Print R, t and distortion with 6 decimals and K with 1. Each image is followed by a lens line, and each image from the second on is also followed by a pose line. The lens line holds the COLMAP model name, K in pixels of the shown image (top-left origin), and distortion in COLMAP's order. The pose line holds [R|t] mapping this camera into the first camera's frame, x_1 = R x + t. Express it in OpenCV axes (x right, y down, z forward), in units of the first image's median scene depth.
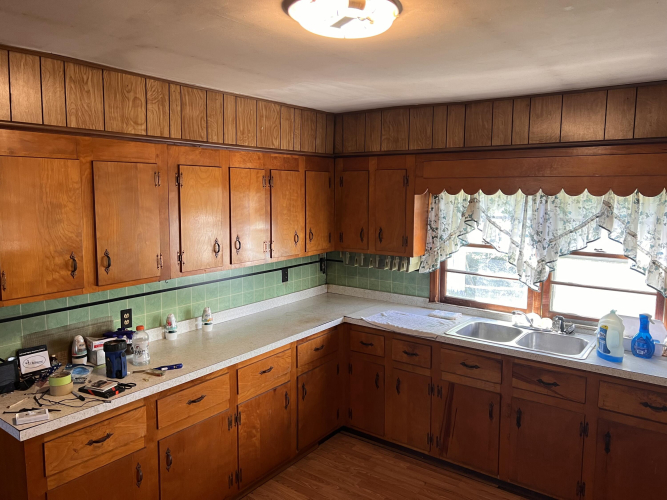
lens RADIAL K [[507.6, 0, 332.8], [0, 507.6, 248.0], [0, 0, 1]] dist [0.074720, -0.084758]
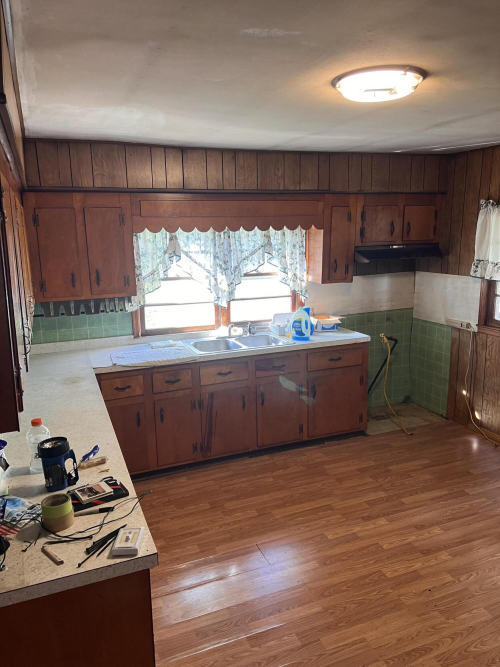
lens RADIAL K [[504.9, 0, 249.0], [0, 504.9, 338.6], [0, 0, 1]] dist [0.072257, -0.062659]
pose [[0.519741, -0.195235, 0.831716, -0.623467], [0.121277, 0.980540, 0.154383, -0.028776], [-0.845672, 0.020628, 0.533304, 0.275334]]
